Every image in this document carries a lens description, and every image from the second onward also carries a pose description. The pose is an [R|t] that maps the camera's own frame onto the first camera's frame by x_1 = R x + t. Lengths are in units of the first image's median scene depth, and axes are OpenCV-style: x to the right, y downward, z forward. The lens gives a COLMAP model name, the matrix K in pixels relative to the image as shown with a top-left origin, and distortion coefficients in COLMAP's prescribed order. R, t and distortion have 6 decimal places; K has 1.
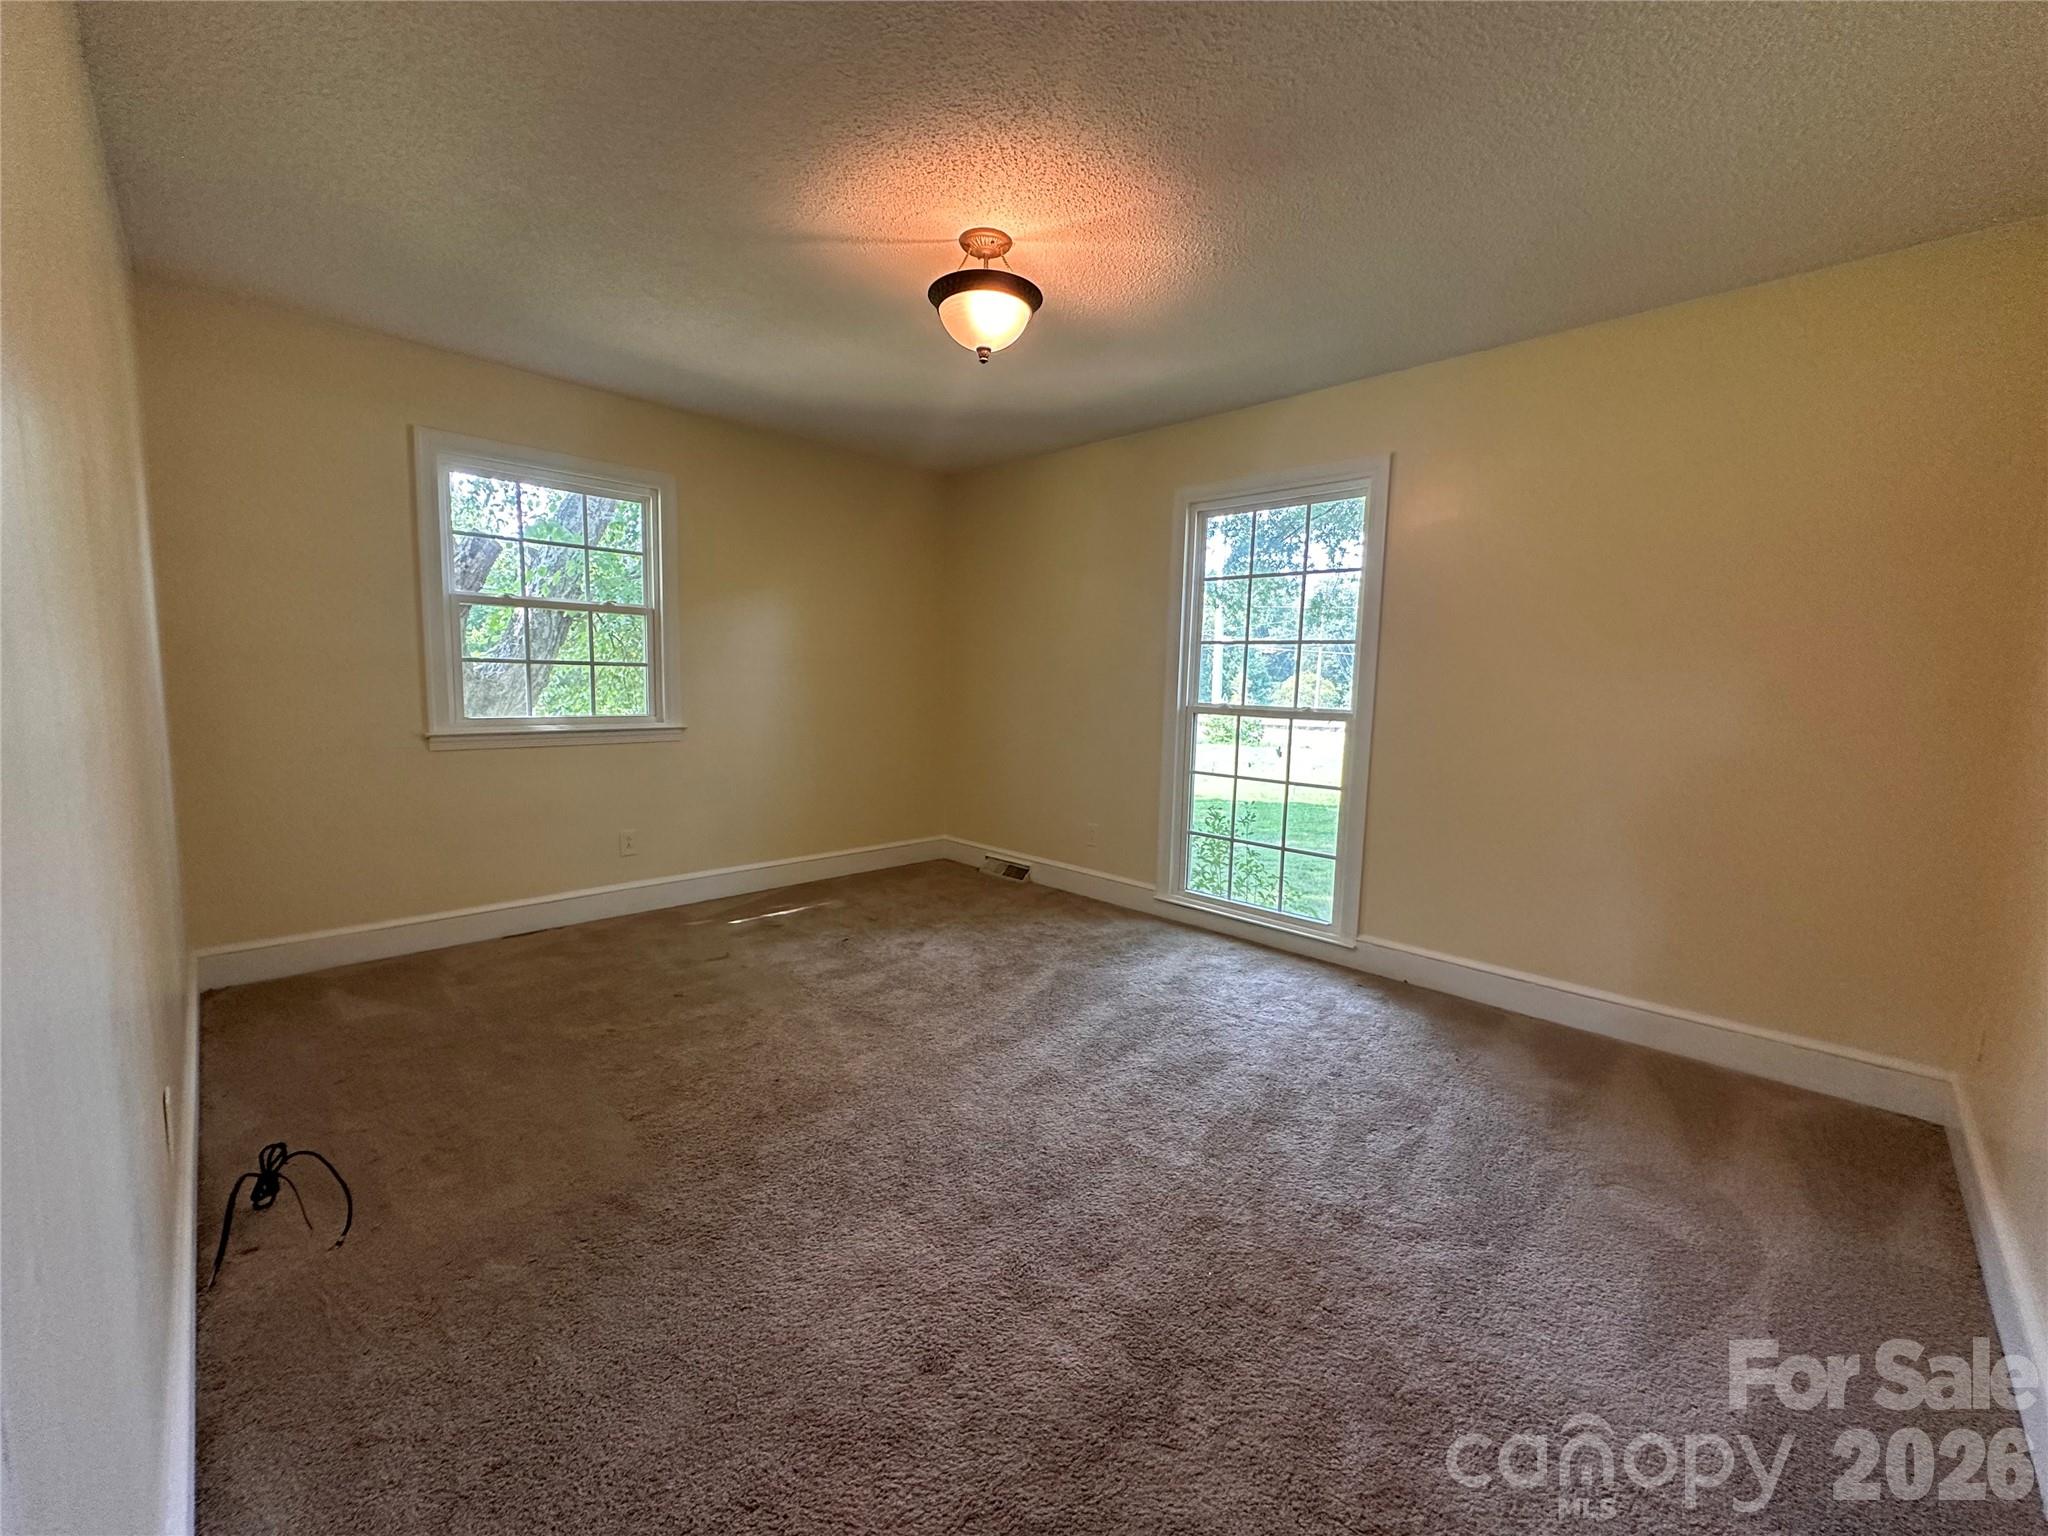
lens RADIAL K [[815.9, 0, 1021.1], [0, 815.9, 767.4], [0, 0, 1]] dist [-0.002372, 0.000249]
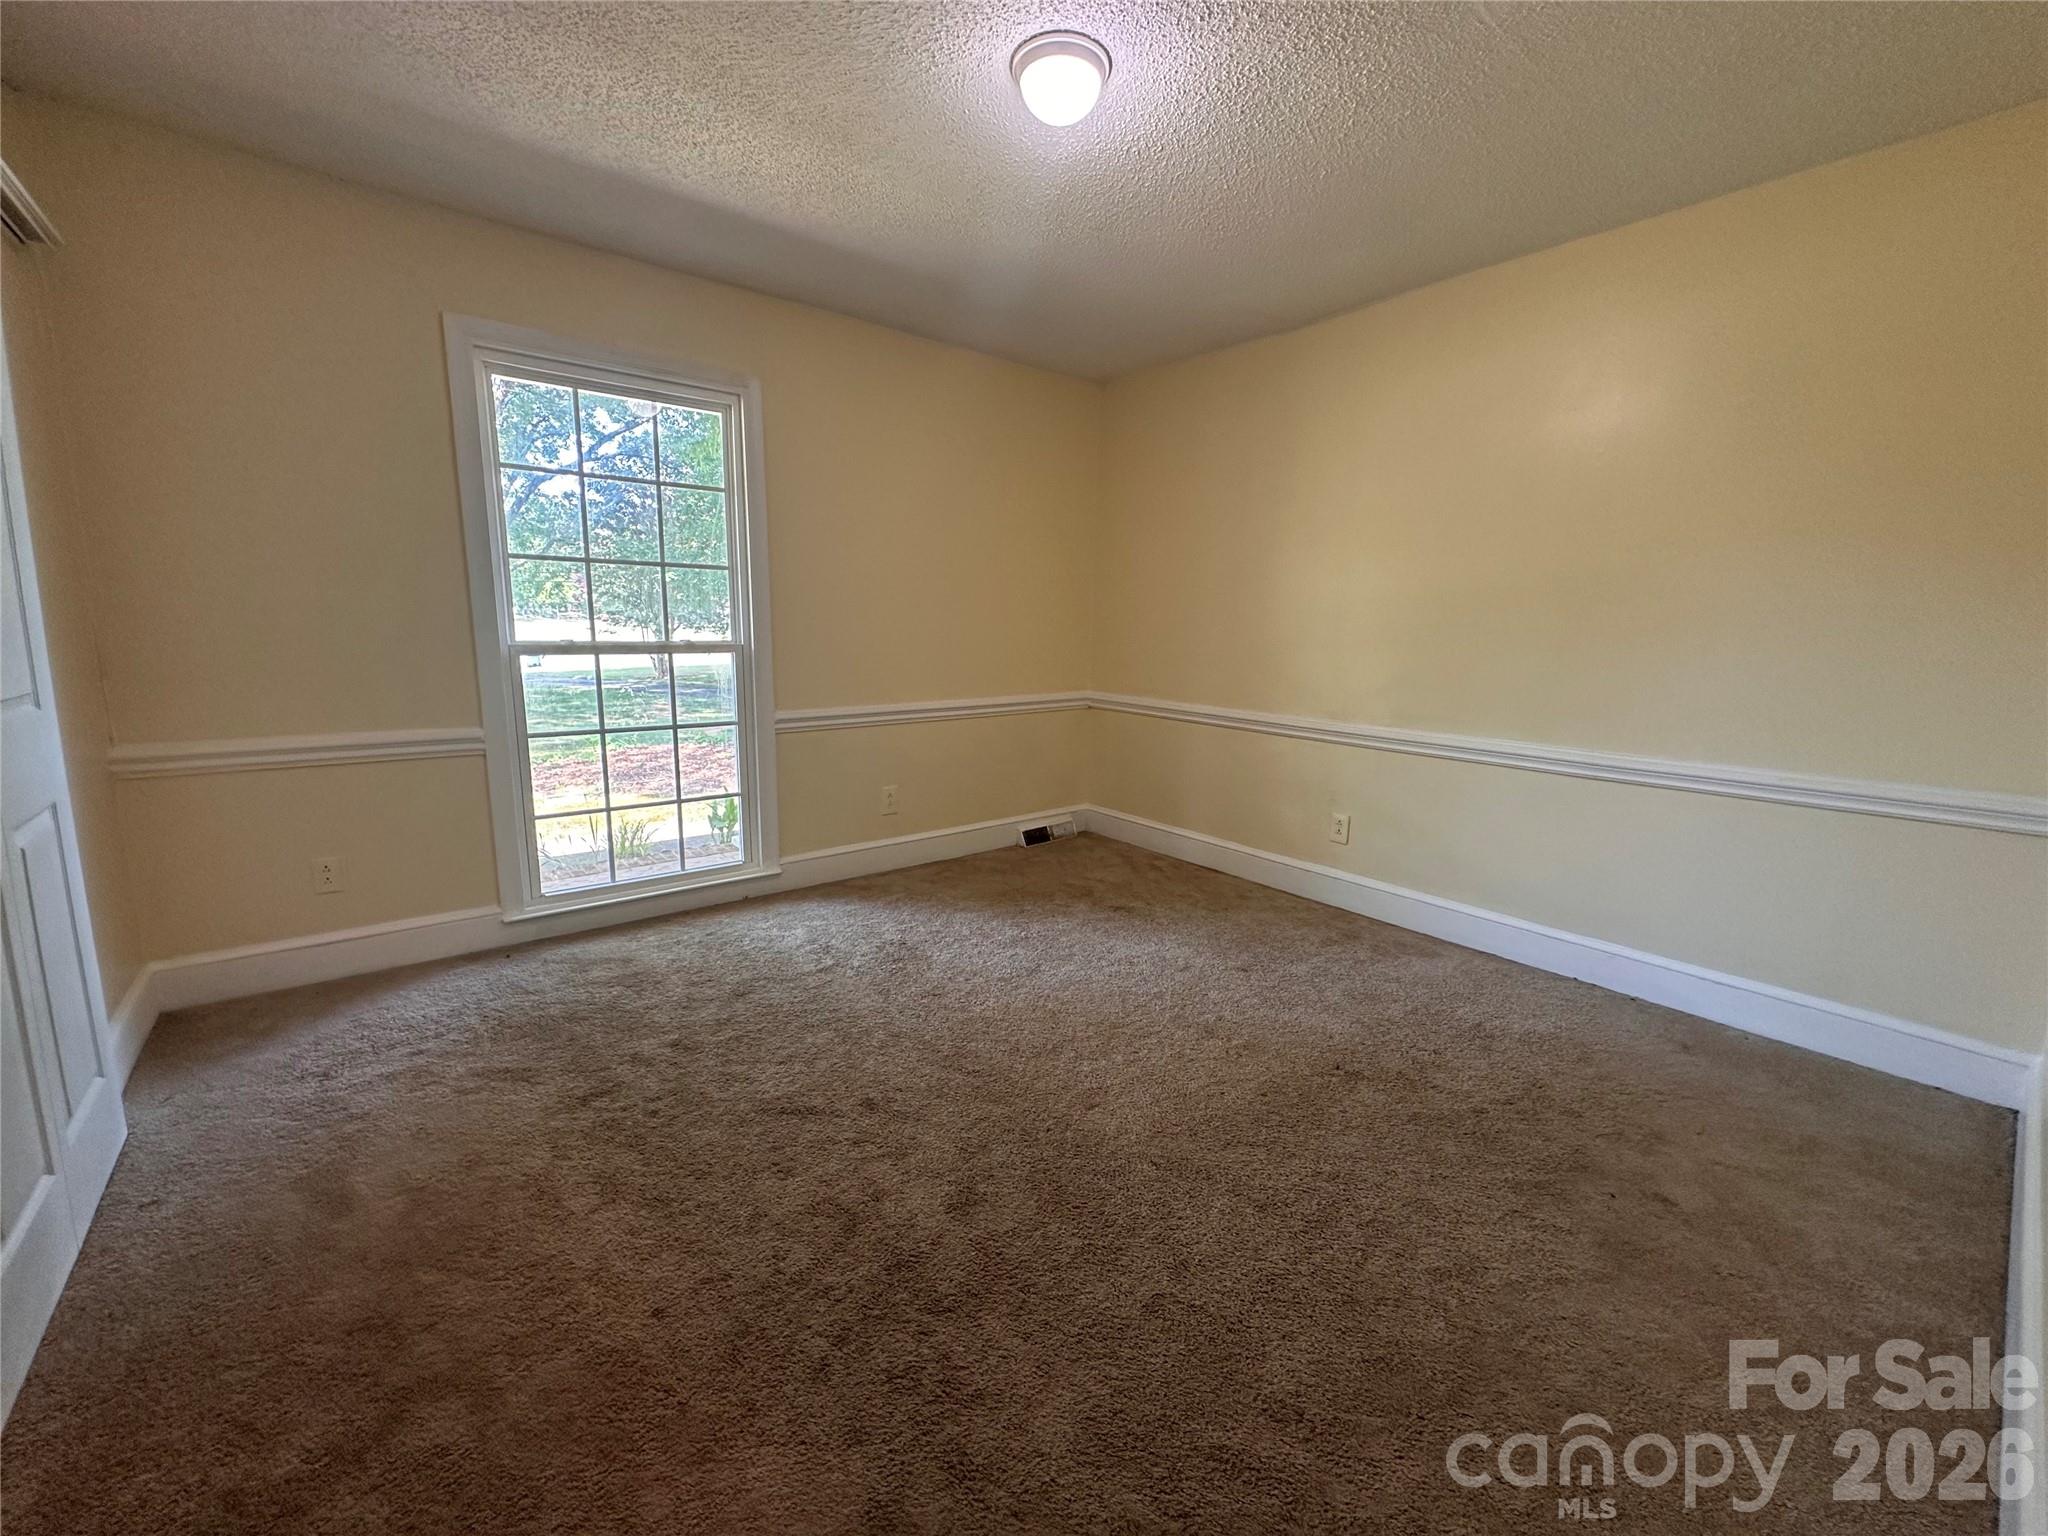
lens RADIAL K [[815.9, 0, 1021.1], [0, 815.9, 767.4], [0, 0, 1]] dist [-0.002372, 0.000249]
pose [[0.103578, -0.189690, 0.976365, -0.520907], [0.093088, 0.979185, 0.180363, -0.063584], [-0.990256, 0.072206, 0.119080, 0.547811]]
